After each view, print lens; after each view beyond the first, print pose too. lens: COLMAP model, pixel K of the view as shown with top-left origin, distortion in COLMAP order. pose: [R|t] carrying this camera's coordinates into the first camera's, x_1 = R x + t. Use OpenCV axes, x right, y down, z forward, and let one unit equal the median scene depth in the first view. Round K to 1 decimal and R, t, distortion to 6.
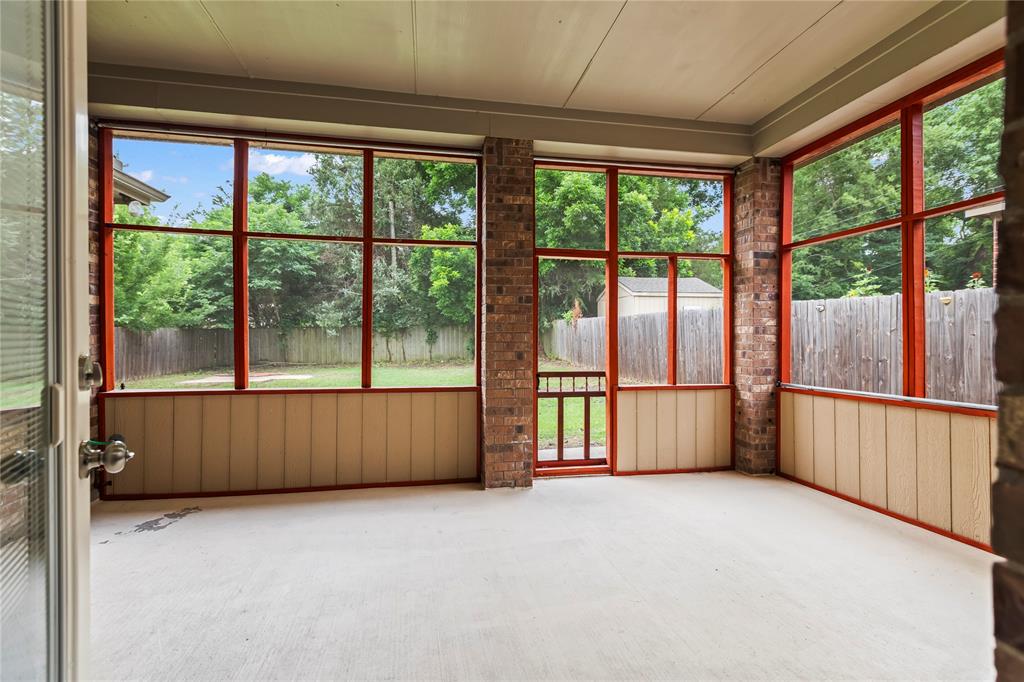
lens RADIAL K [[459.5, 0, 520.6], [0, 459.5, 335.5], [0, 0, 1]] dist [0.002096, -0.000210]
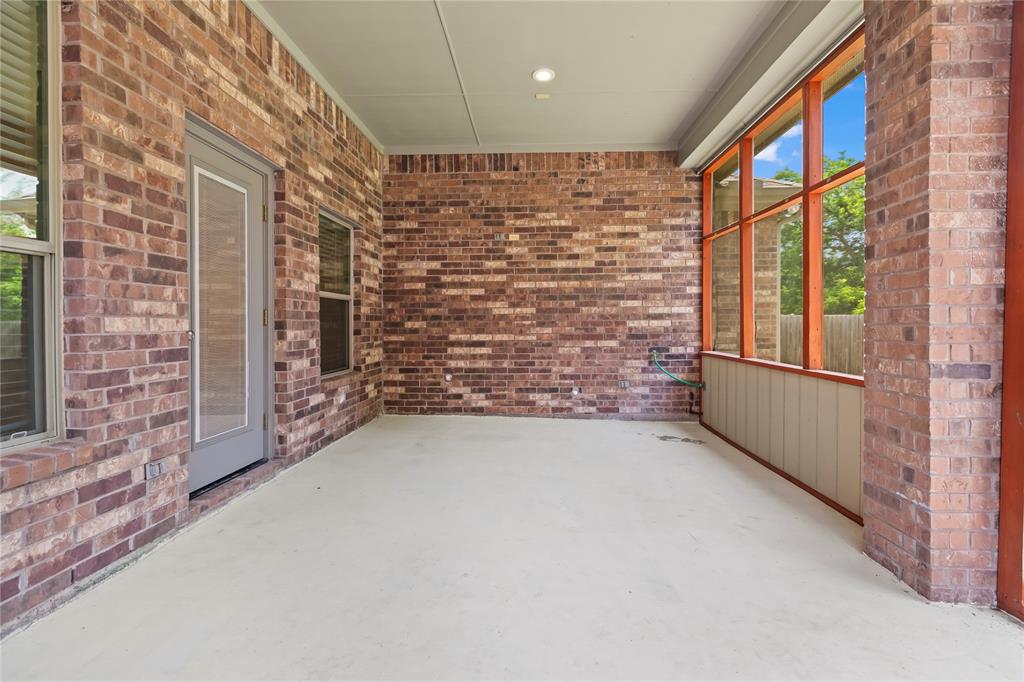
lens RADIAL K [[459.5, 0, 517.1], [0, 459.5, 329.7], [0, 0, 1]] dist [0.002096, -0.000210]
pose [[-0.219680, 0.009542, -0.975525, 0.117716], [-0.009182, 0.999888, 0.011848, 0.007411], [0.975529, 0.011560, -0.219568, 0.132754]]
